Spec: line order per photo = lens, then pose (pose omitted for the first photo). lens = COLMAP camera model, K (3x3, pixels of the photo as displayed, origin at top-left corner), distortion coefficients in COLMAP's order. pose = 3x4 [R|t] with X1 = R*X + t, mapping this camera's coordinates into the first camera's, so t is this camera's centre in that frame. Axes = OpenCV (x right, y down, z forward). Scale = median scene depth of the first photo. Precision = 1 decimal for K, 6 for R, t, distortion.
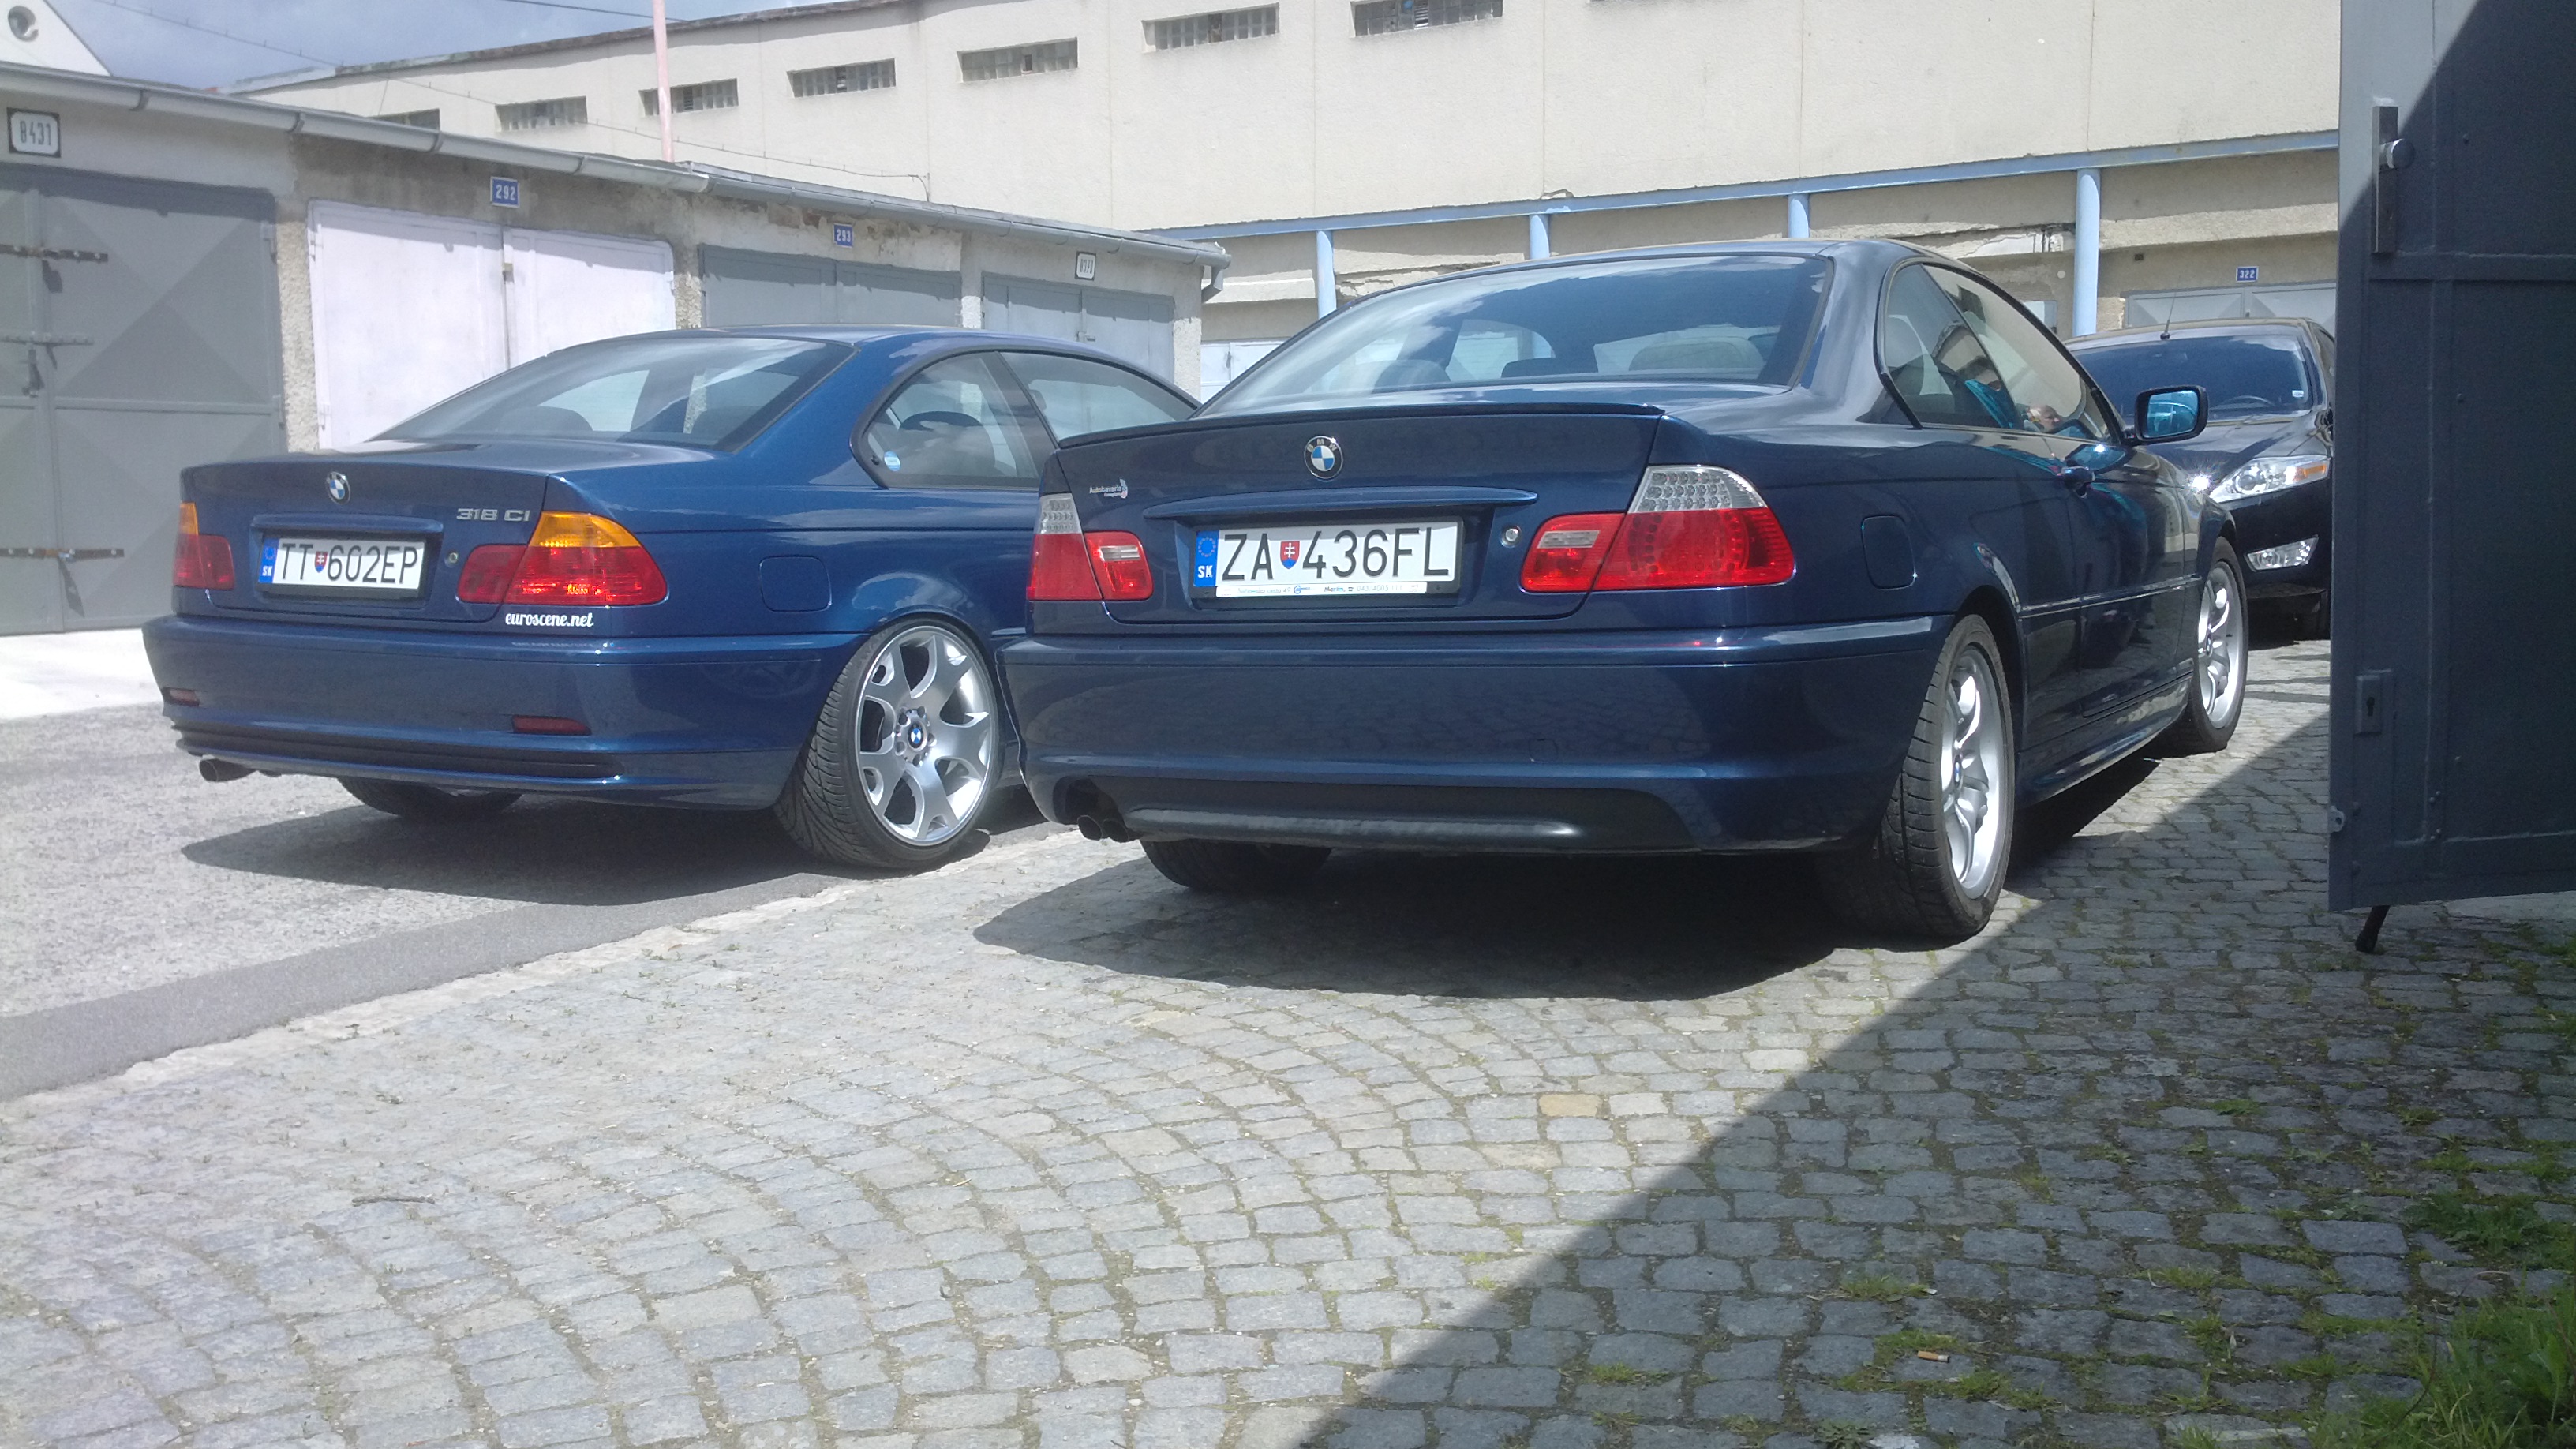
lens RADIAL K [[2409.2, 0, 1287.3], [0, 2409.2, 745.9], [0, 0, 1]] dist [0.070867, 0.000000]
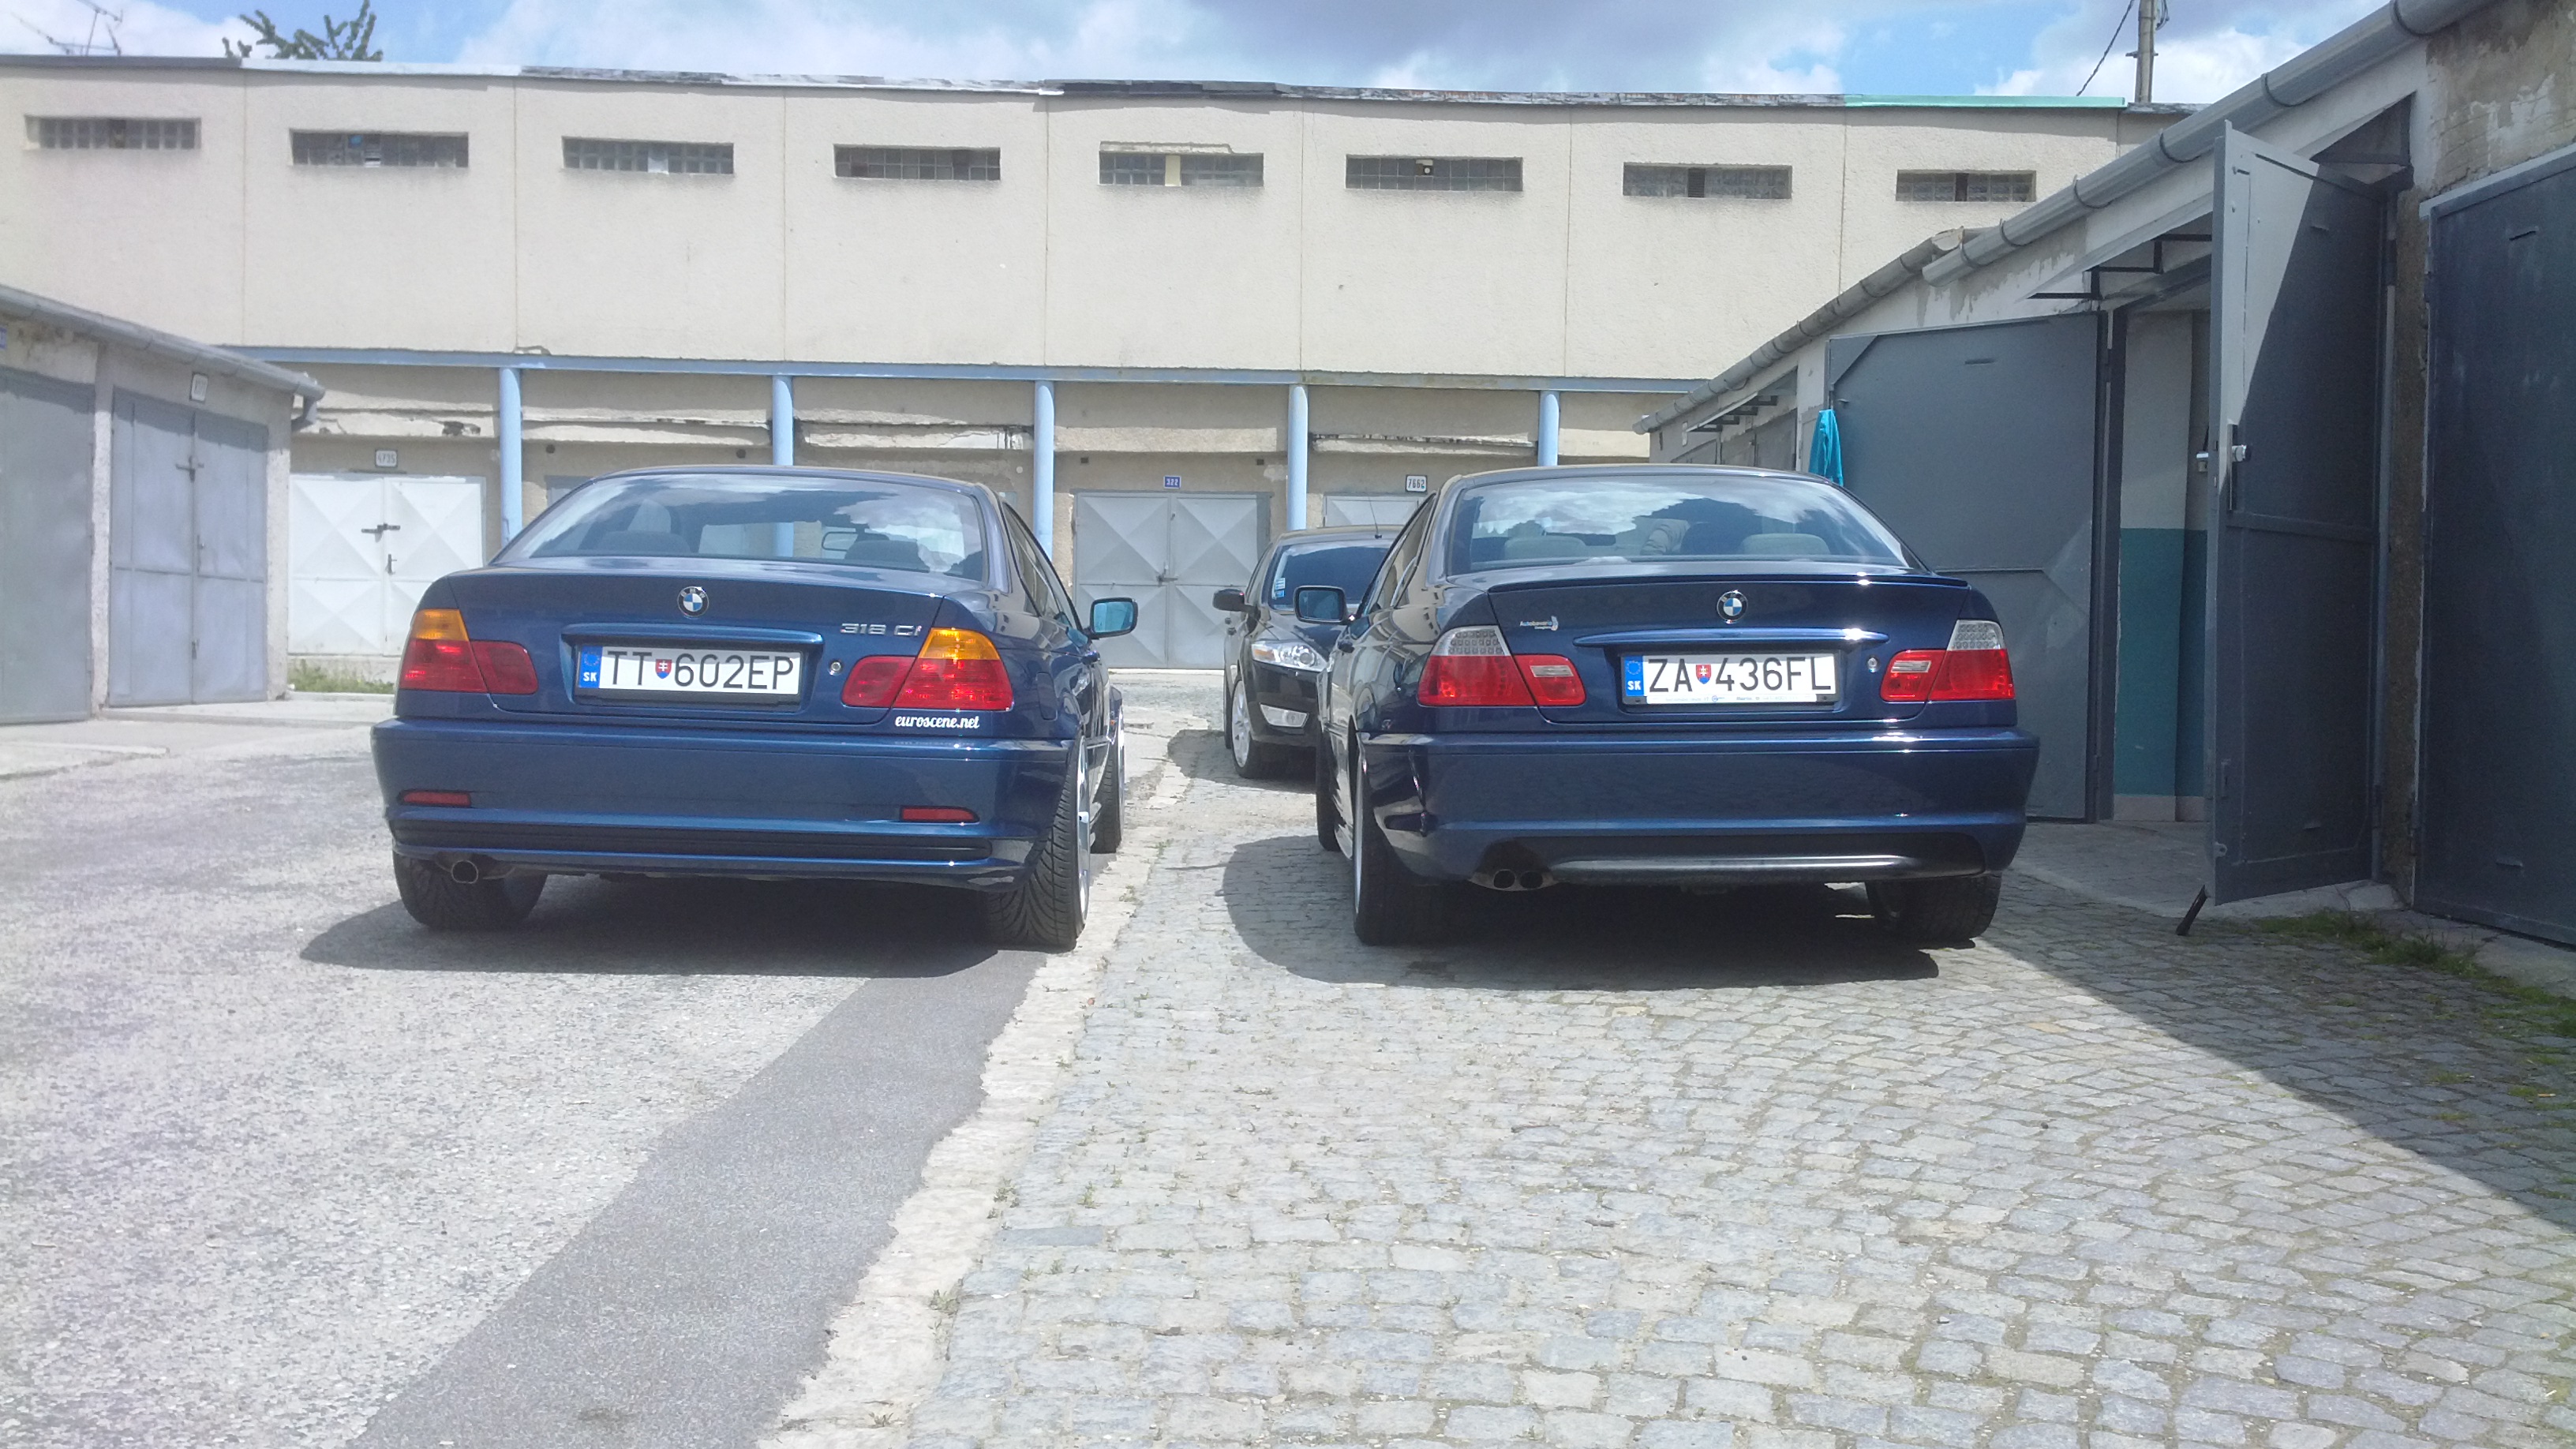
lens RADIAL K [[2409.2, 0, 1292.9], [0, 2409.2, 727.8], [0, 0, 1]] dist [0.070867, 0.000000]
pose [[0.848801, 0.011596, 0.528585, -0.731834], [0.028997, 0.997234, -0.068441, 0.032336], [-0.527916, 0.073420, 0.846117, -0.053827]]
